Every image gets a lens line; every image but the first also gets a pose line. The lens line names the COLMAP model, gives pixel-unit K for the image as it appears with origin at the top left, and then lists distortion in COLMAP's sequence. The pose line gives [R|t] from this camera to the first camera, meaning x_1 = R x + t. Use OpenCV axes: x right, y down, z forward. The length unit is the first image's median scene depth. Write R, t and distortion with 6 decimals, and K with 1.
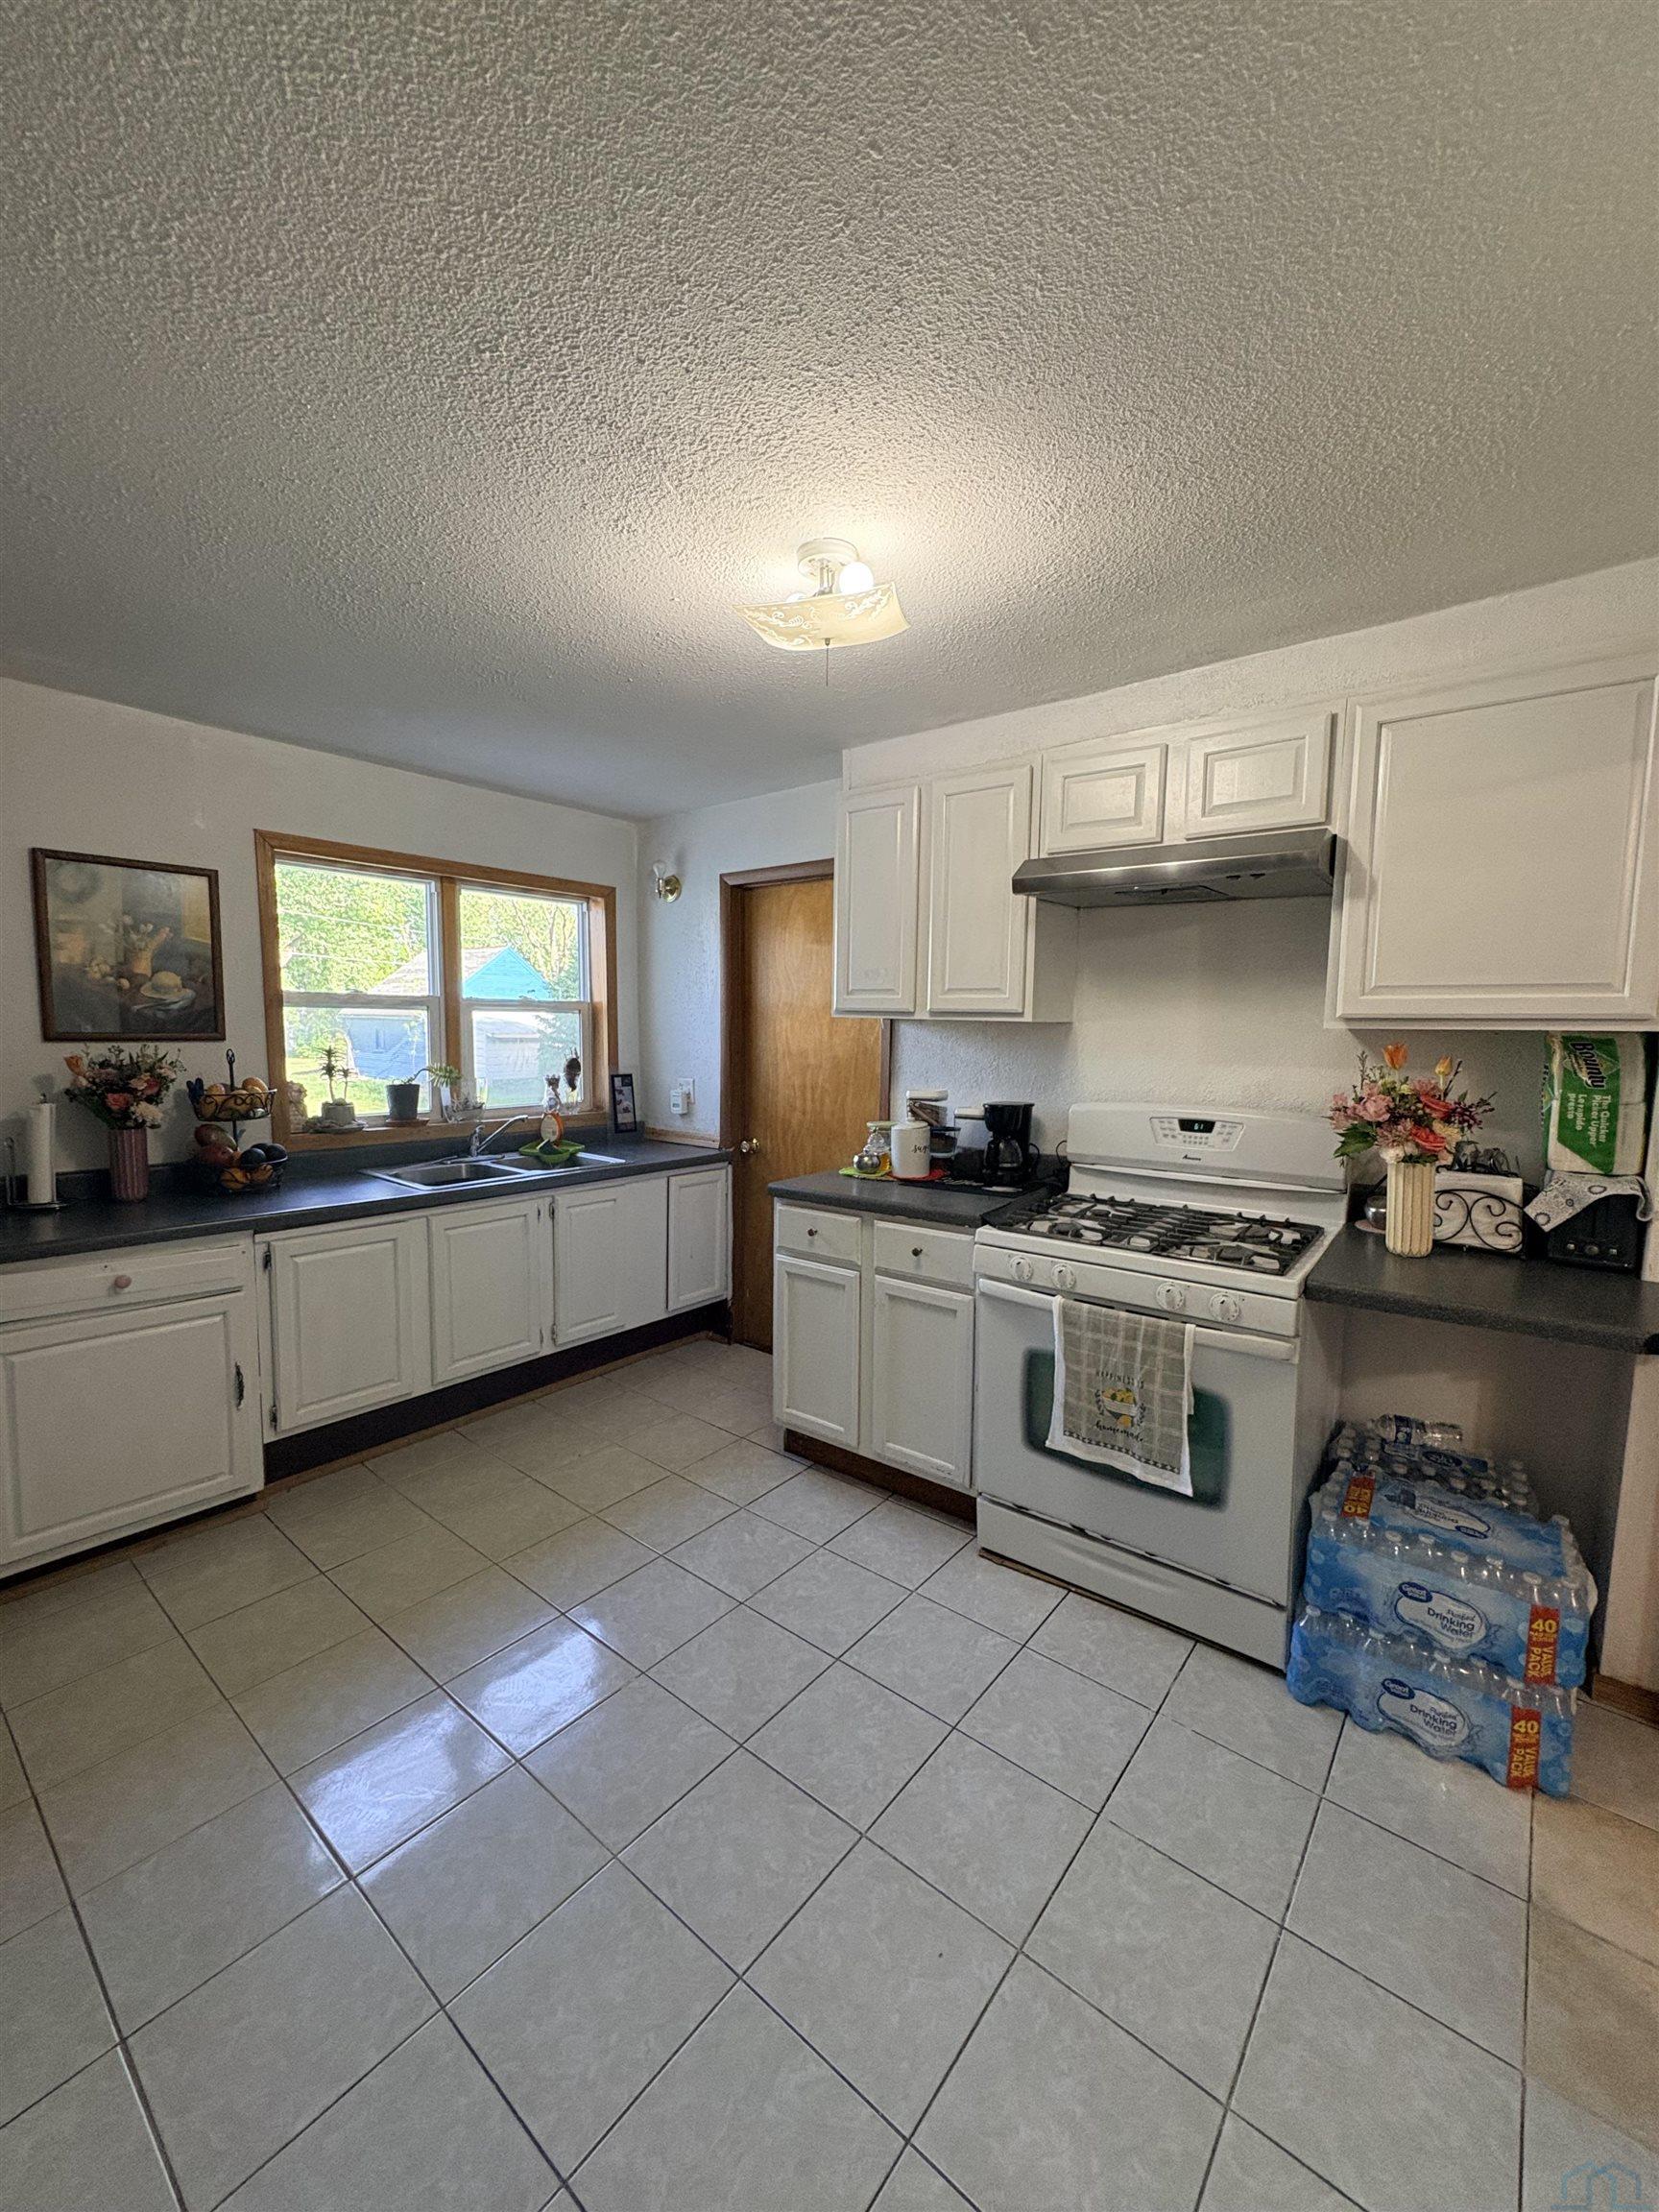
lens RADIAL K [[878.9, 0, 833.3], [0, 878.9, 1104.4], [0, 0, 1]] dist [0.000507, 0.000096]
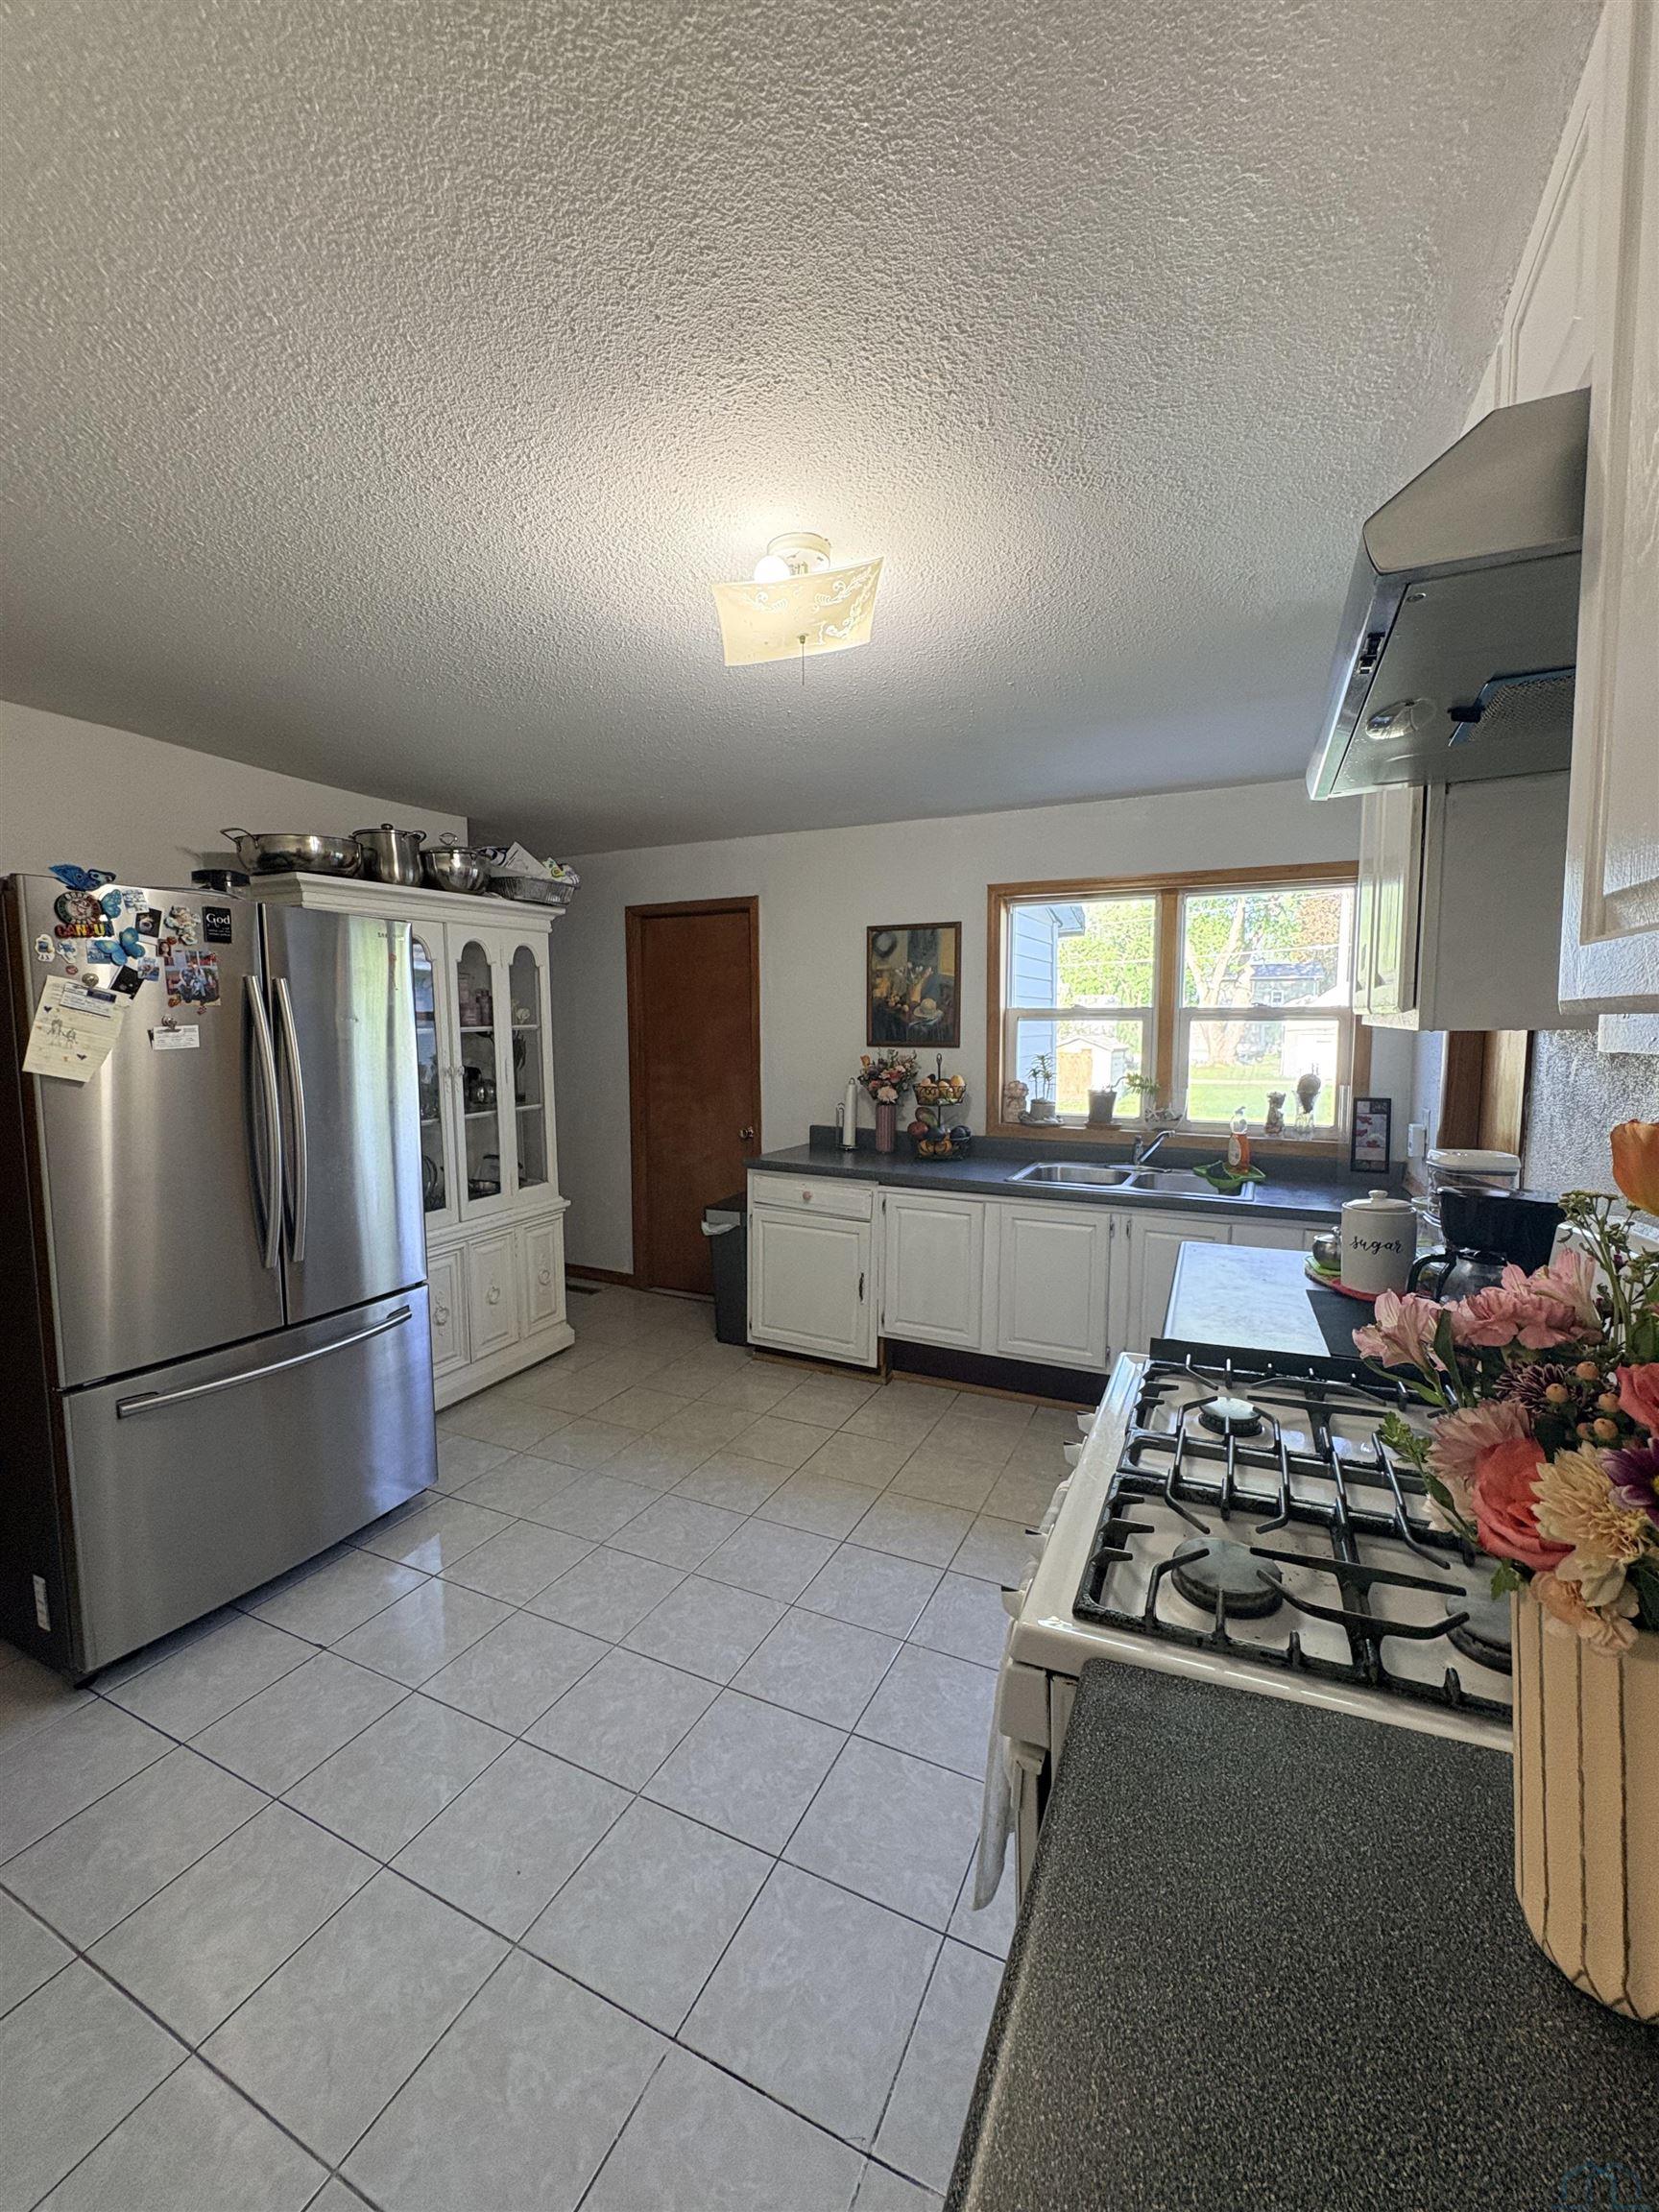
lens RADIAL K [[878.9, 0, 833.3], [0, 878.9, 1104.1], [0, 0, 1]] dist [0.000507, 0.000096]
pose [[0.237818, 0.076989, -0.968254, 0.542626], [-0.084591, 0.994708, 0.058316, -0.045968], [0.967619, 0.068037, 0.243072, 0.466196]]
